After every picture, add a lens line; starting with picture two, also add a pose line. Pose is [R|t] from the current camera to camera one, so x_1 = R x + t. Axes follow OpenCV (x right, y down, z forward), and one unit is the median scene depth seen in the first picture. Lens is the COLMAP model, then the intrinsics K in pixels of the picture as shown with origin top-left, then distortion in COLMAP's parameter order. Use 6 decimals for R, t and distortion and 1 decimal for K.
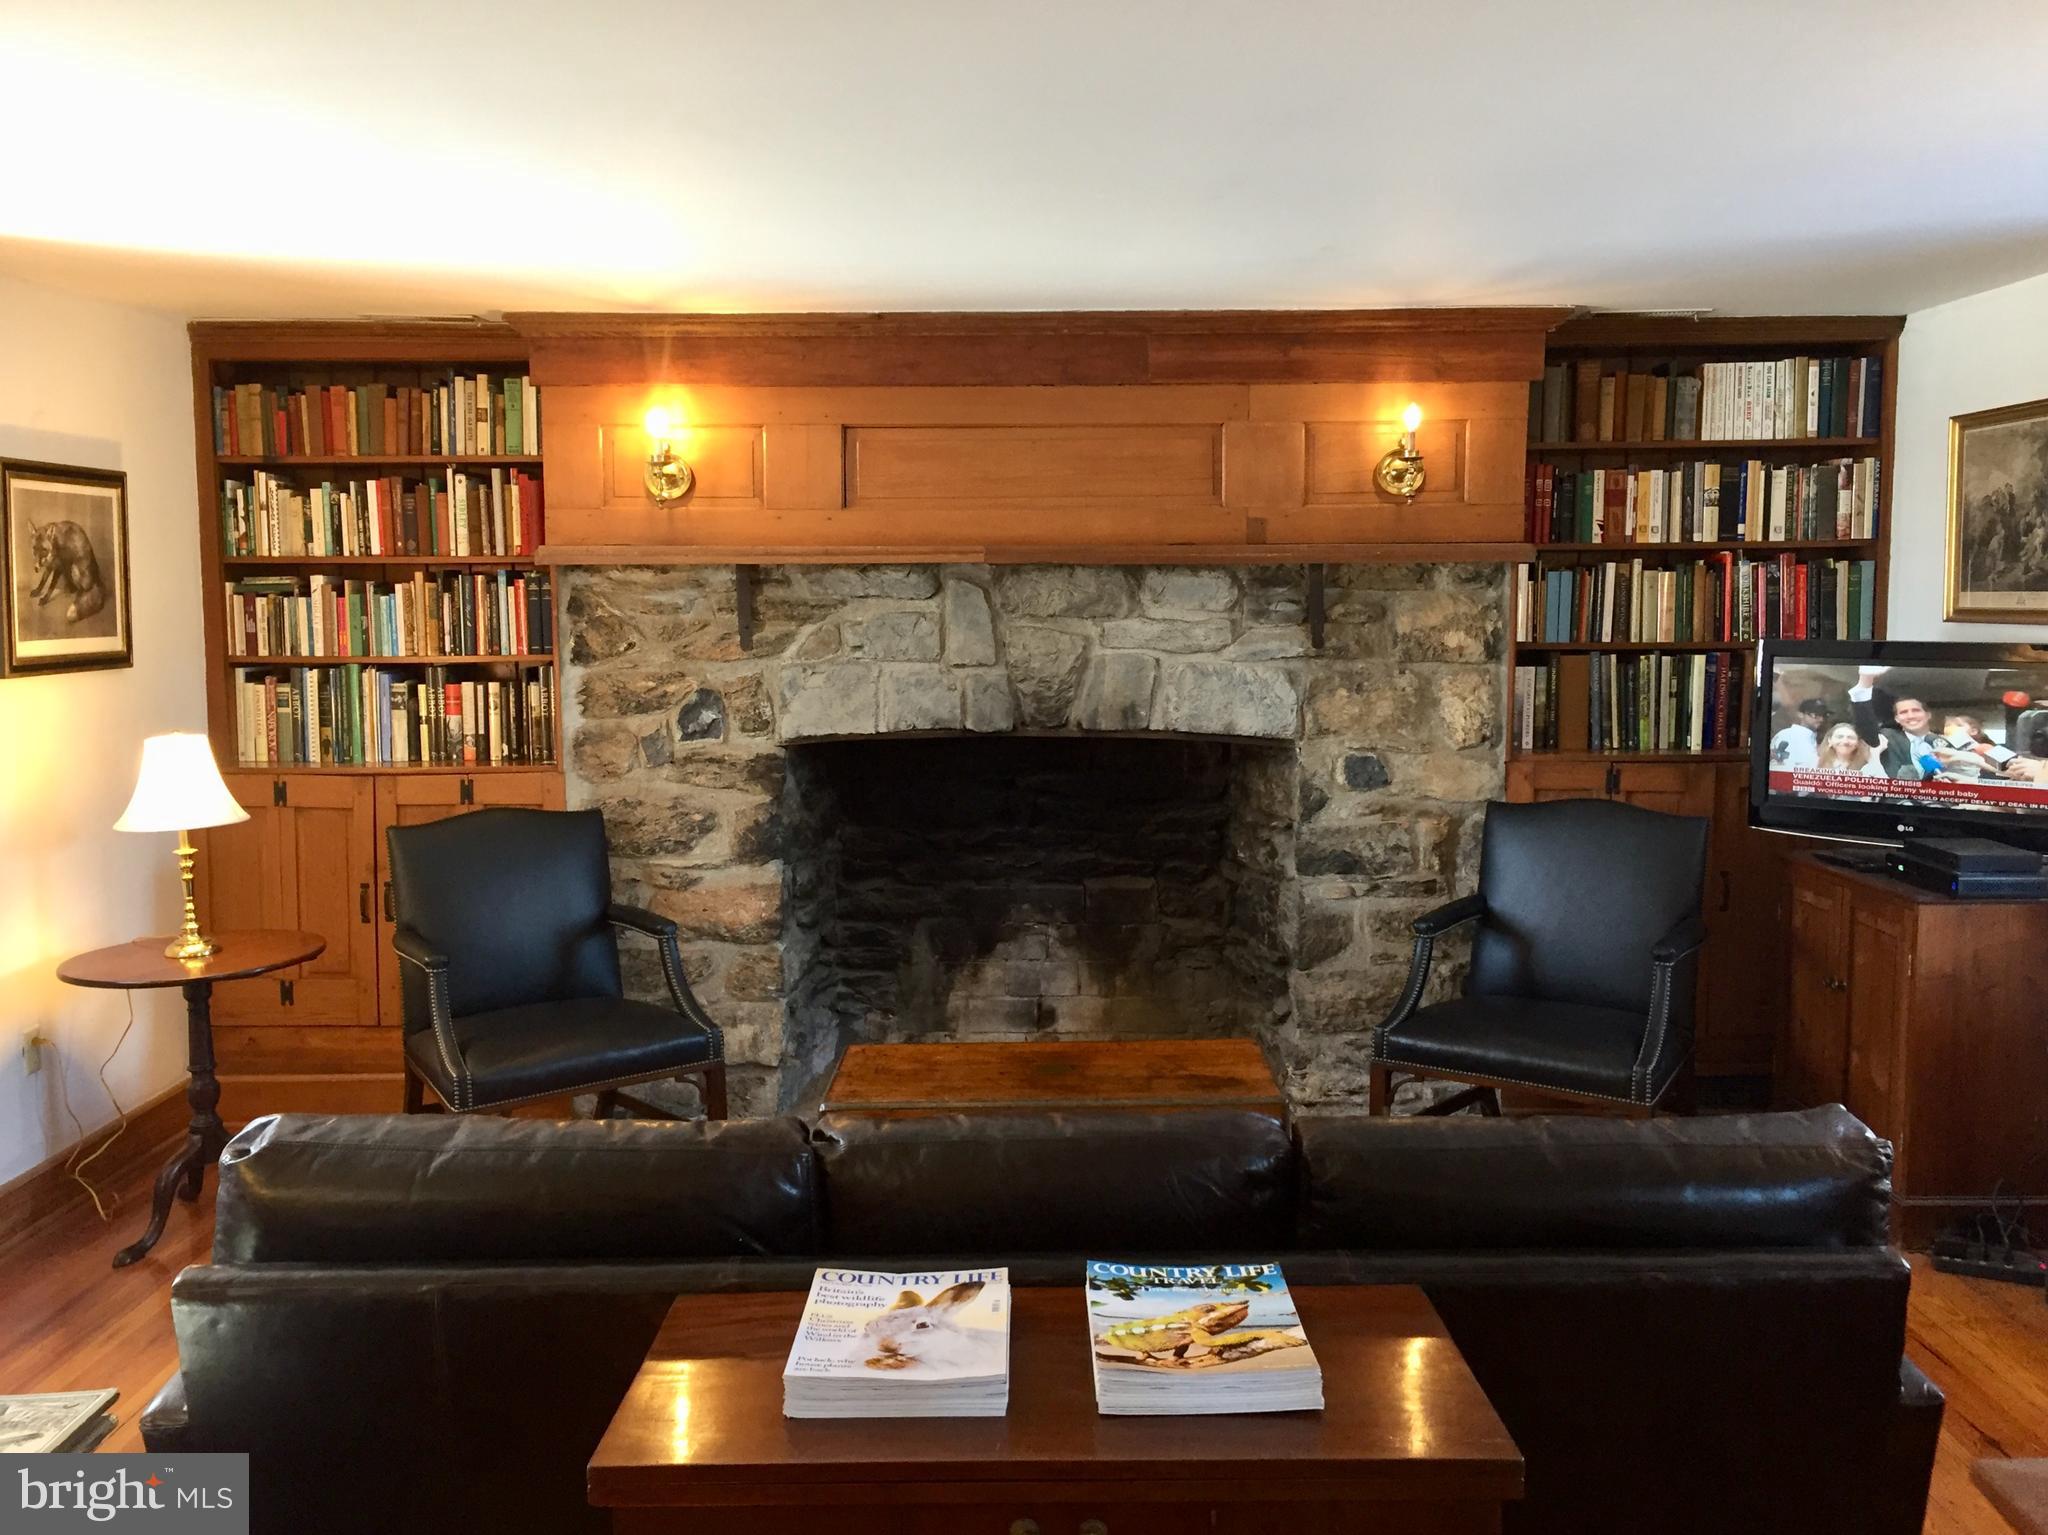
lens RADIAL K [[1771.8, 0, 1024.0], [0, 1771.8, 767.5], [0, 0, 1]] dist [0.086582, -0.095442]
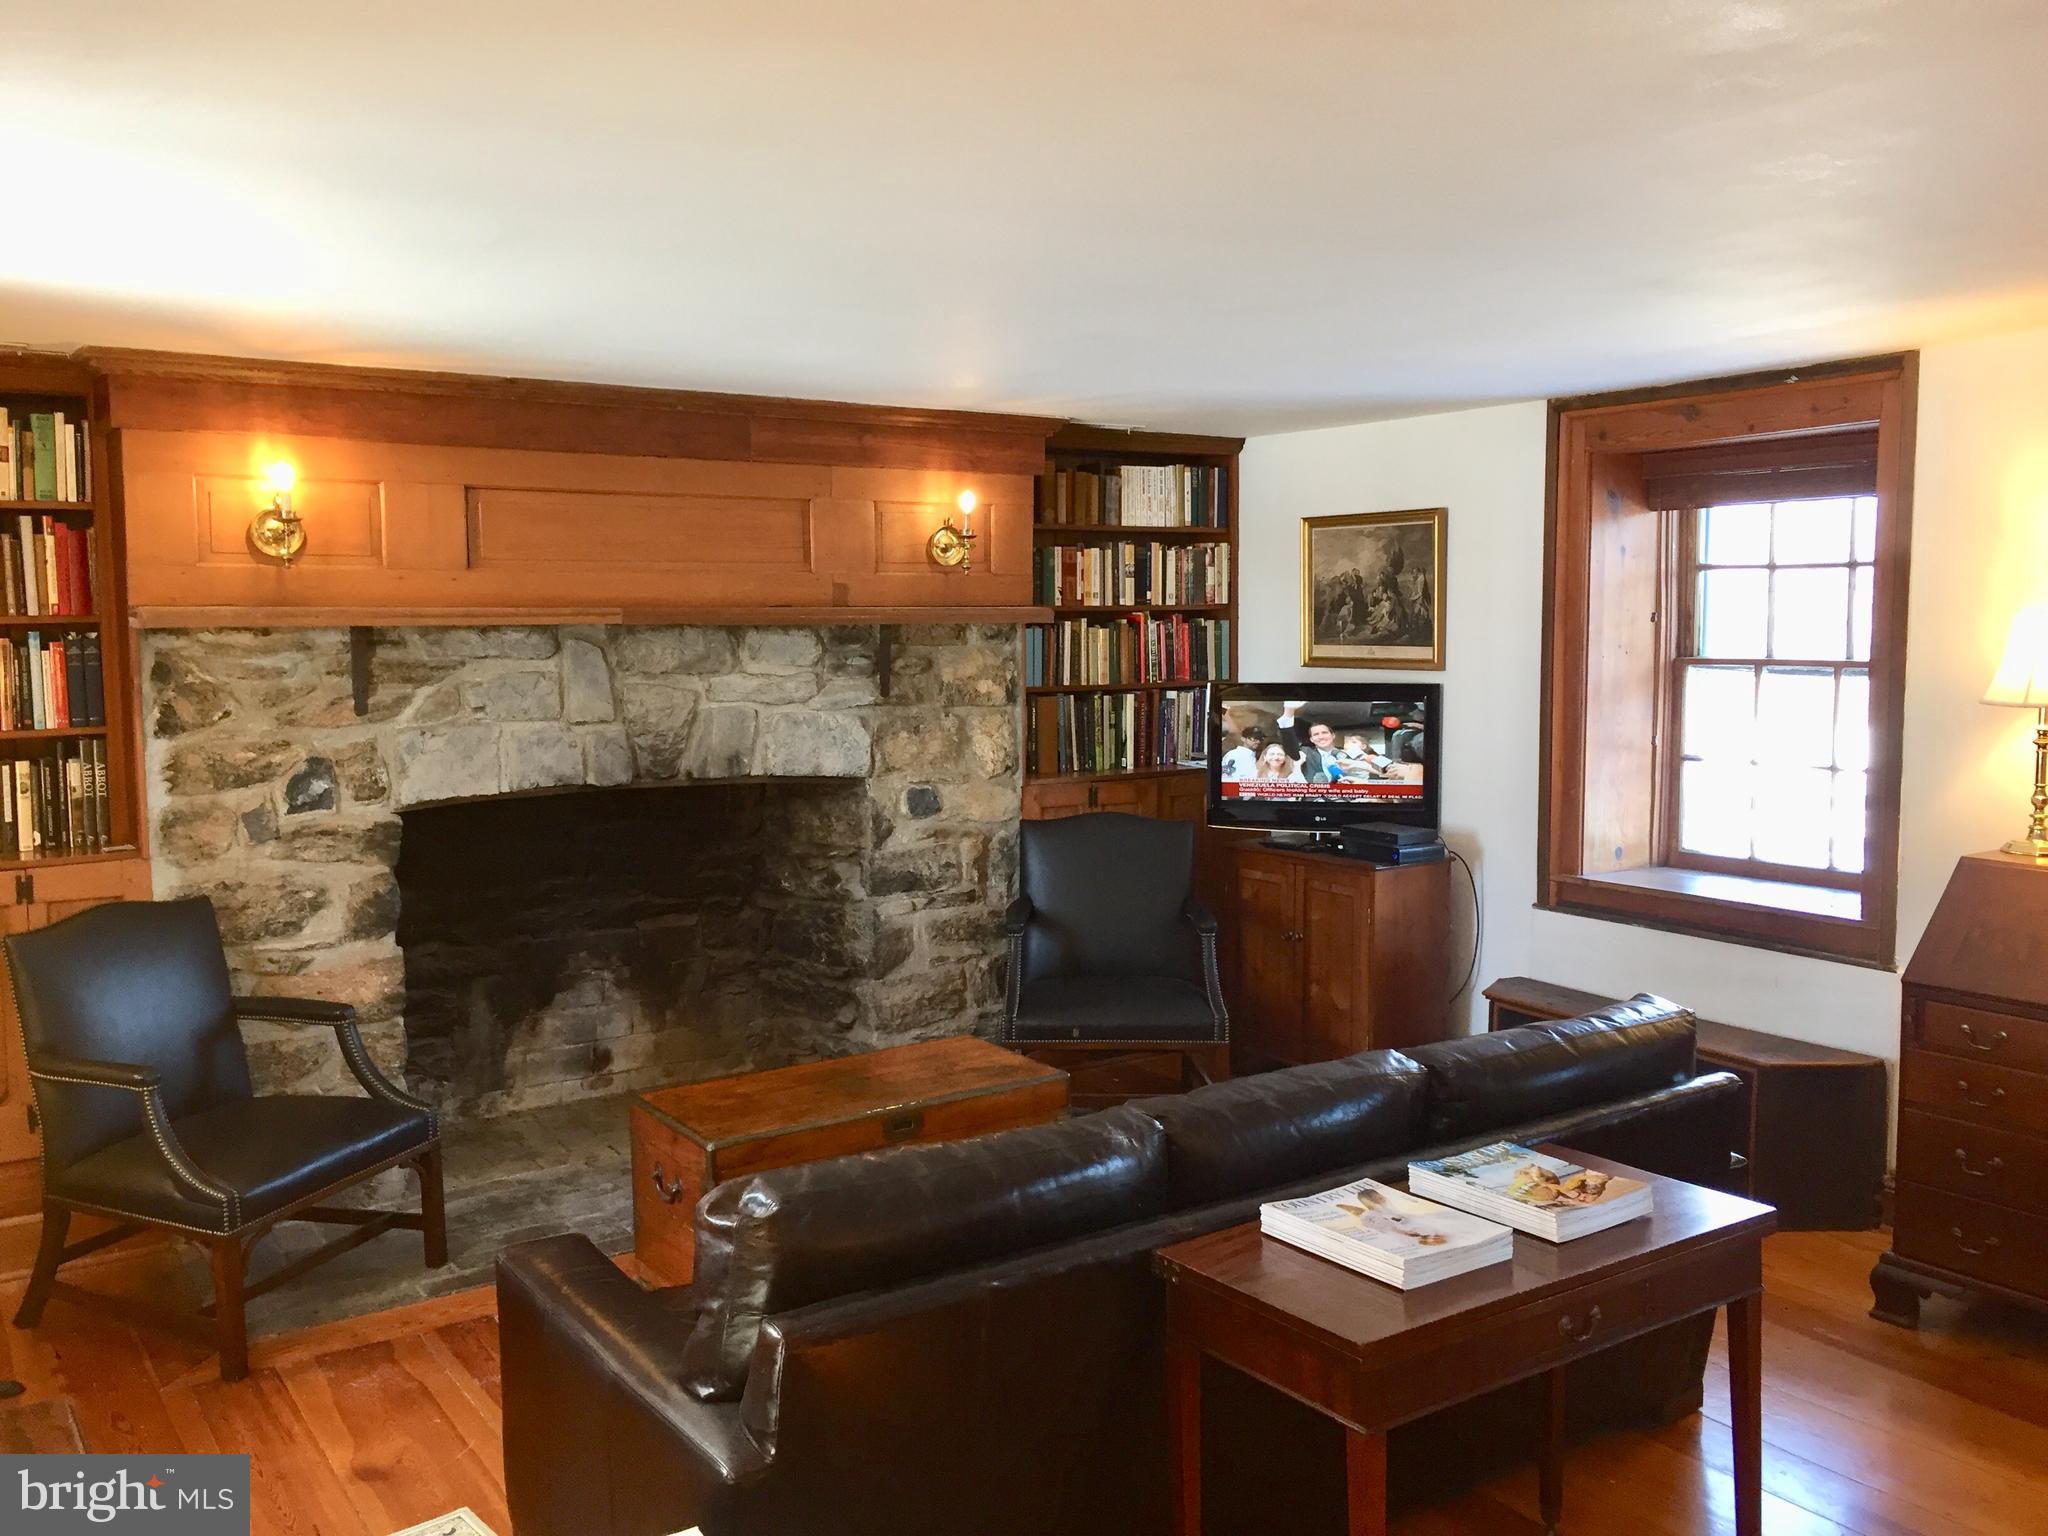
lens RADIAL K [[1771.8, 0, 1024.0], [0, 1771.8, 768.0], [0, 0, 1]] dist [0.086582, -0.095442]
pose [[0.823927, -0.050712, 0.564423, -0.405910], [0.057119, 0.998347, 0.006319, -0.023224], [-0.563811, 0.027033, 0.825461, 0.005804]]
